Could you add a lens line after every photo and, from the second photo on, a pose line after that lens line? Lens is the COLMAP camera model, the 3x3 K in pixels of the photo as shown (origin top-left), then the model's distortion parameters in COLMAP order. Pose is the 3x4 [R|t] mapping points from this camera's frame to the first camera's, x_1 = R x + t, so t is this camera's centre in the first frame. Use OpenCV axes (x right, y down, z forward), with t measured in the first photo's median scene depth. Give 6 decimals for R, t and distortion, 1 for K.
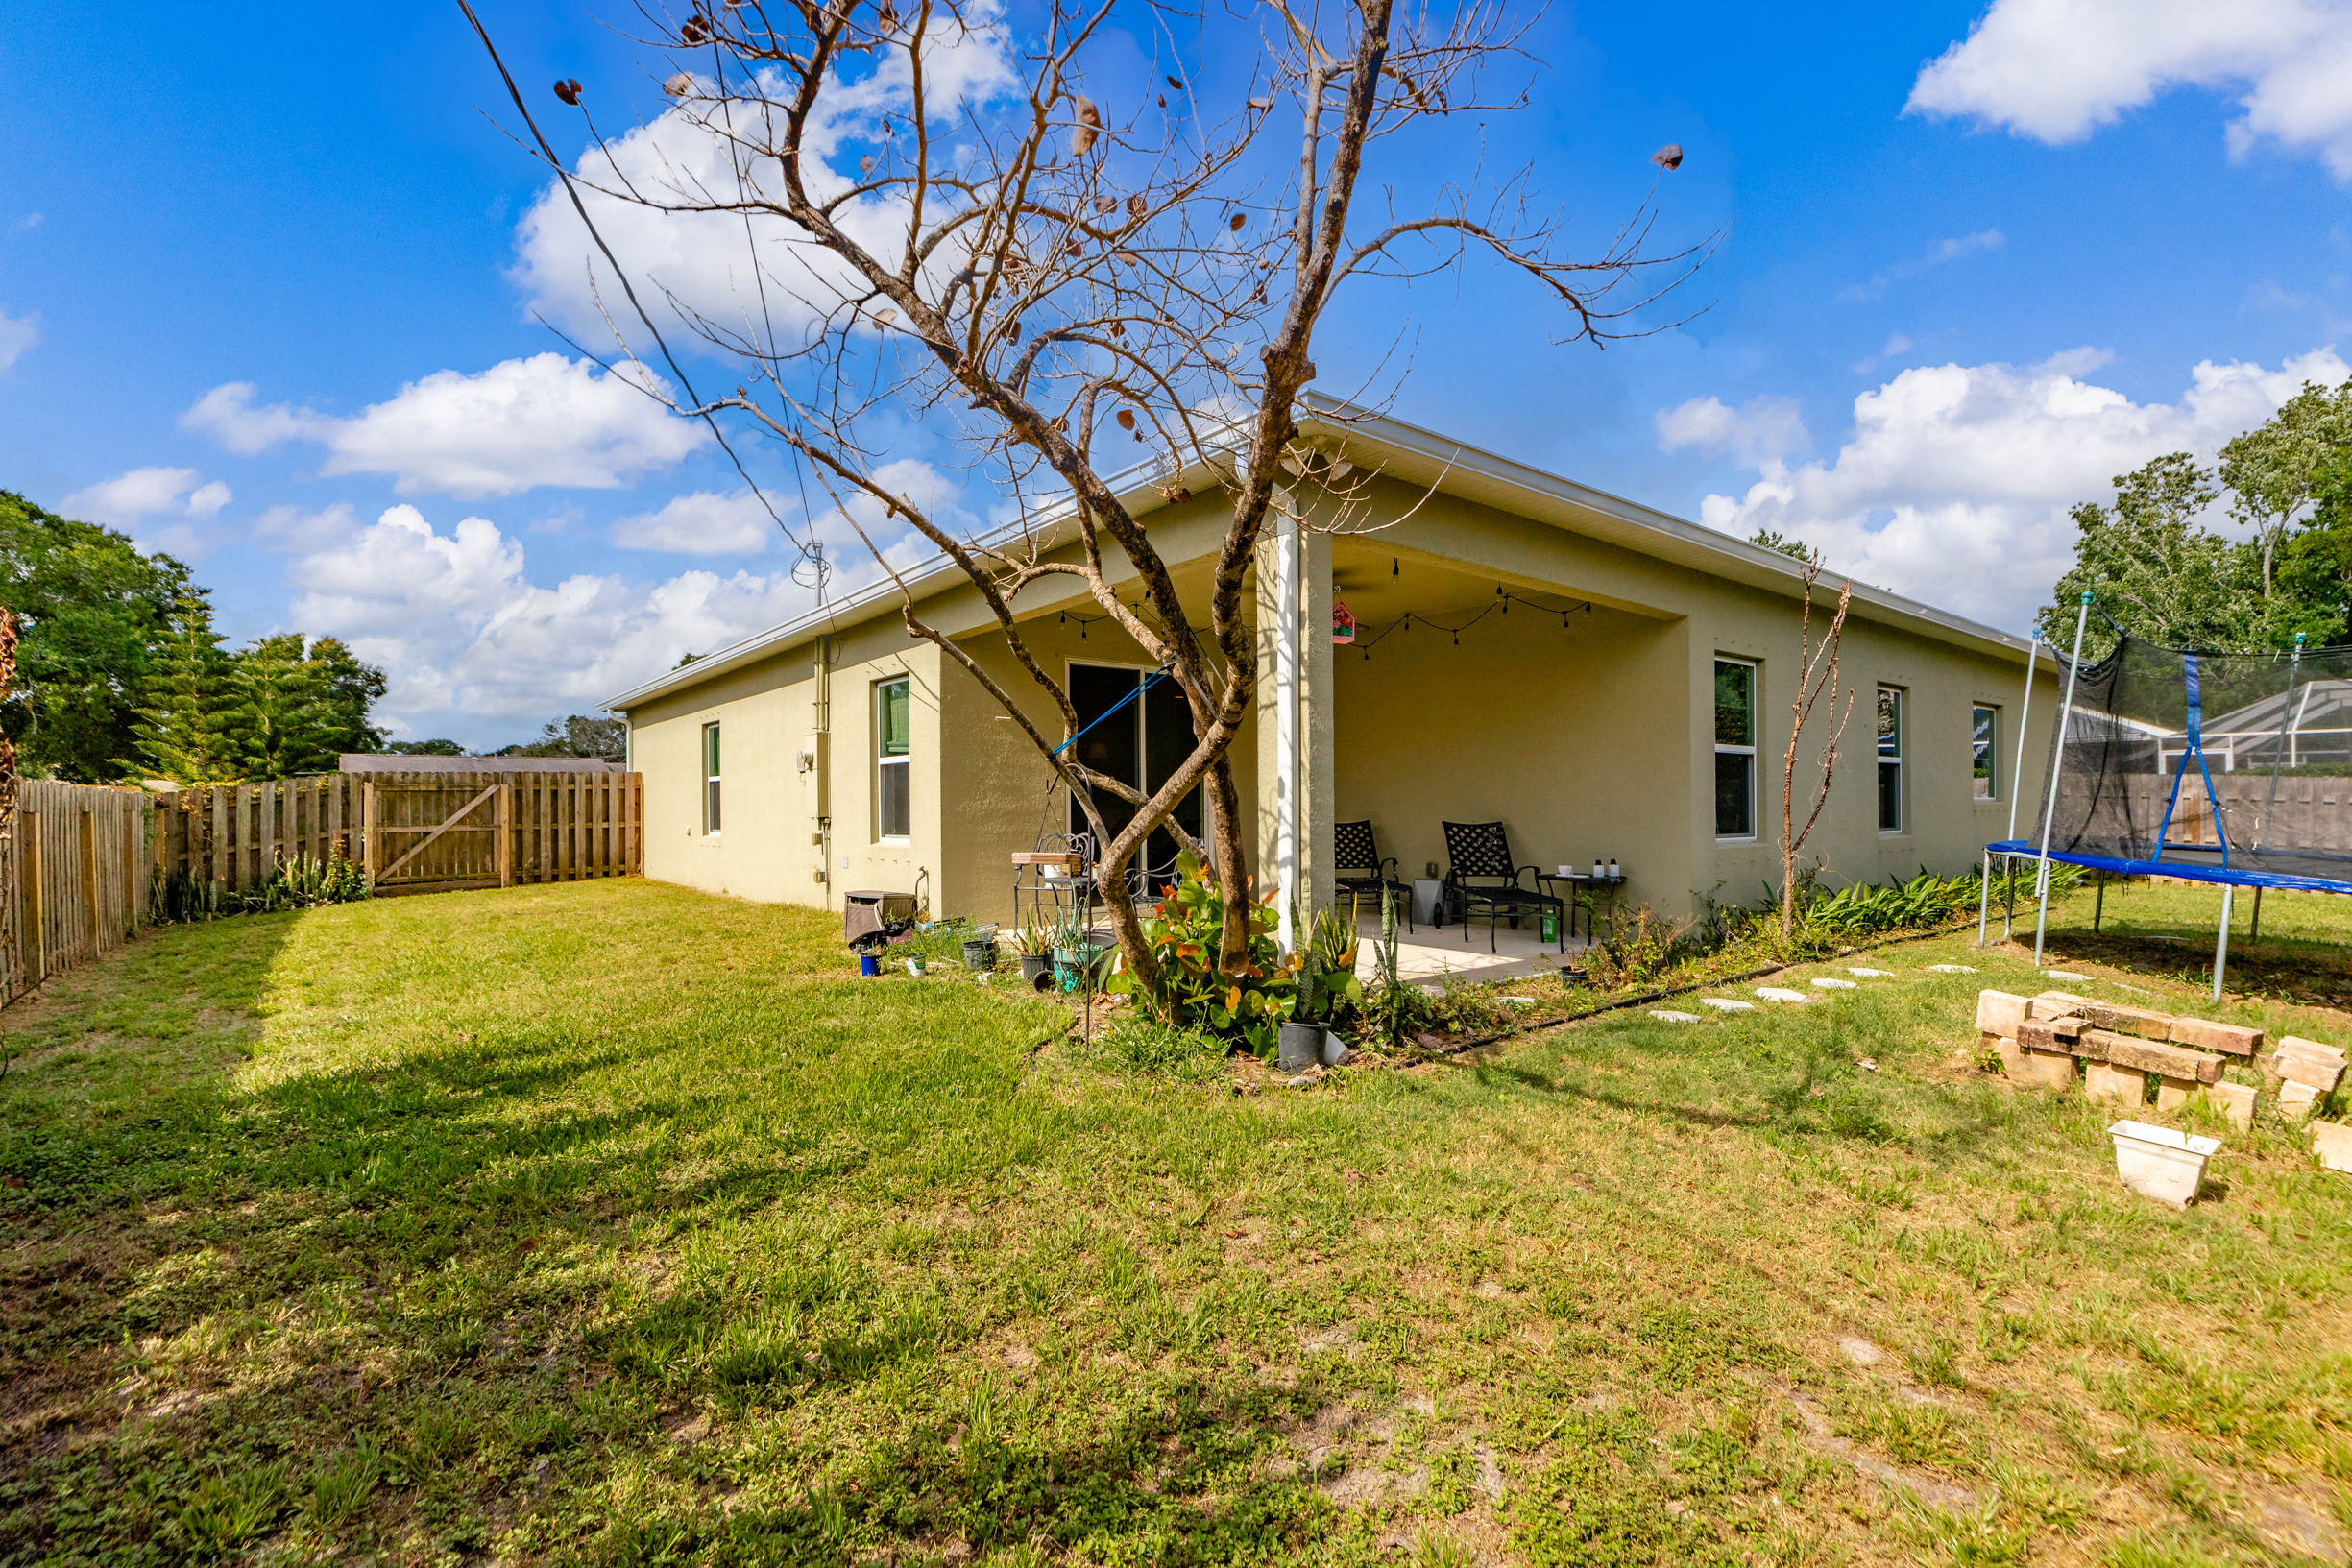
lens RADIAL K [[1103.2, 0, 1170.8], [0, 1103.2, 802.5], [0, 0, 1]] dist [-0.012646, 0.000026]
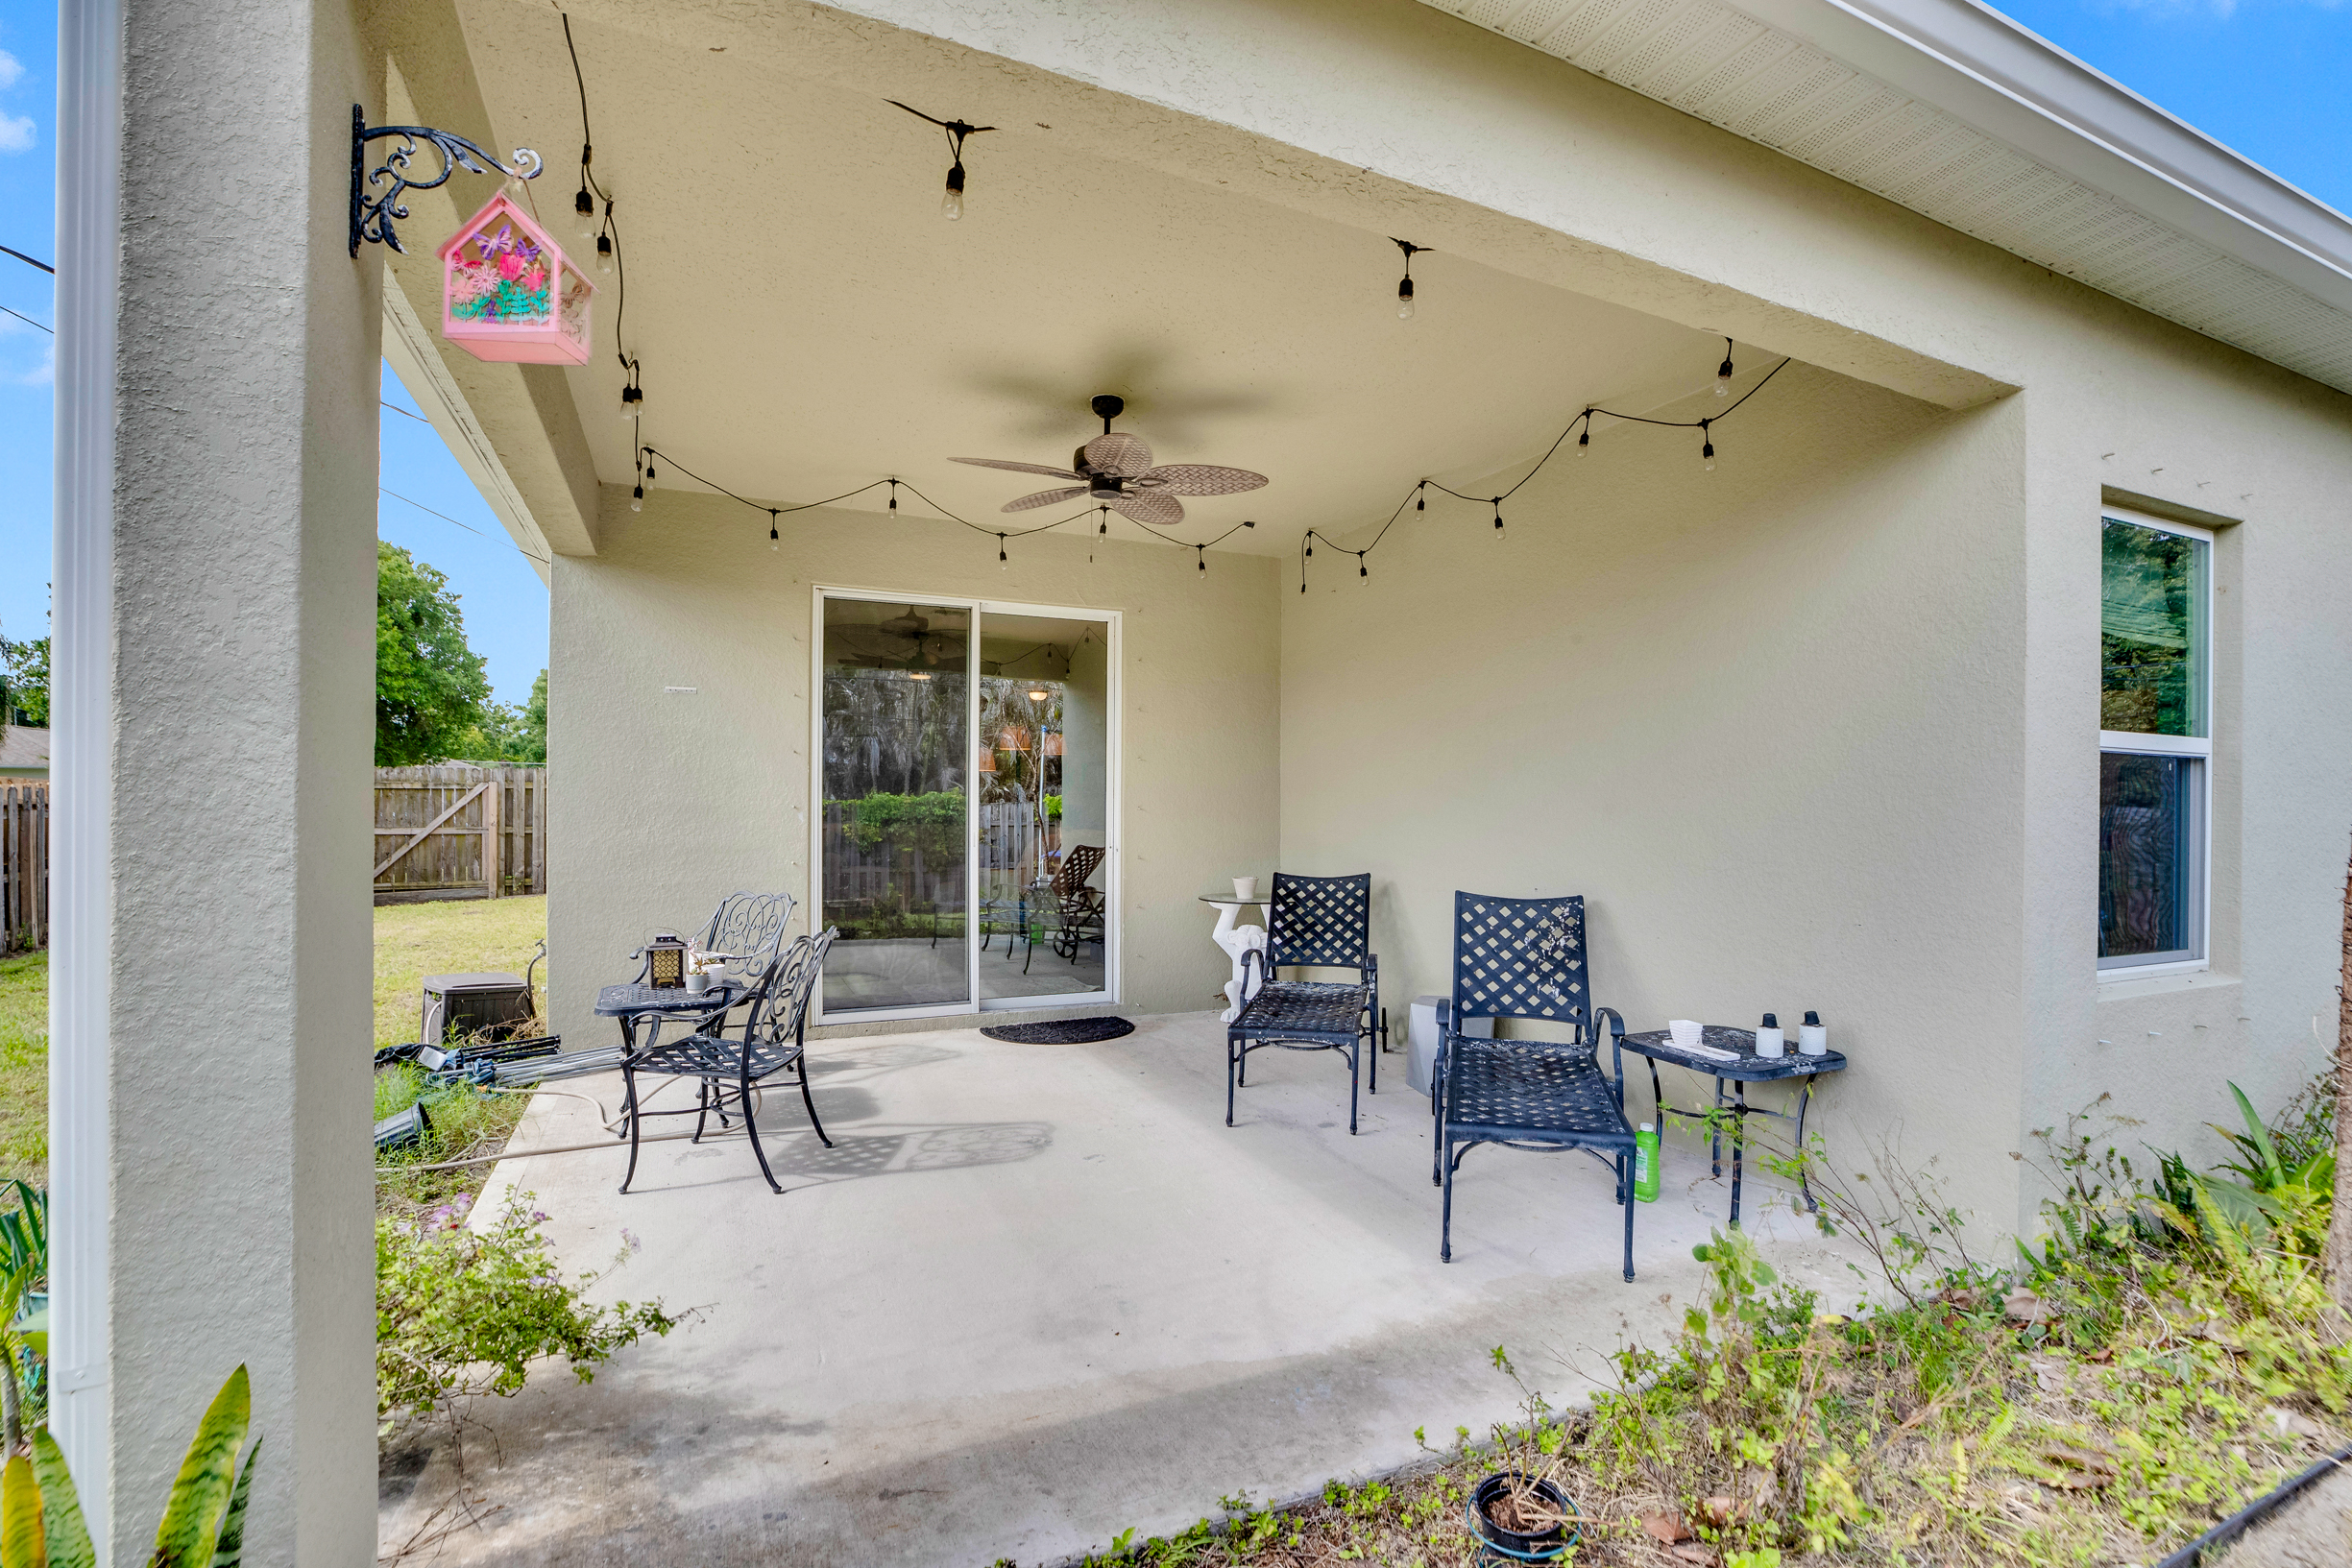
lens RADIAL K [[1067.3, 0, 1204.7], [0, 1067.3, 803.4], [0, 0, 1]] dist [-0.040466, 0.000524]
pose [[0.969563, 0.015075, -0.244376, 0.254031], [-0.012867, 0.999861, 0.010630, -0.025200], [0.244502, -0.007162, 0.969622, 0.520068]]
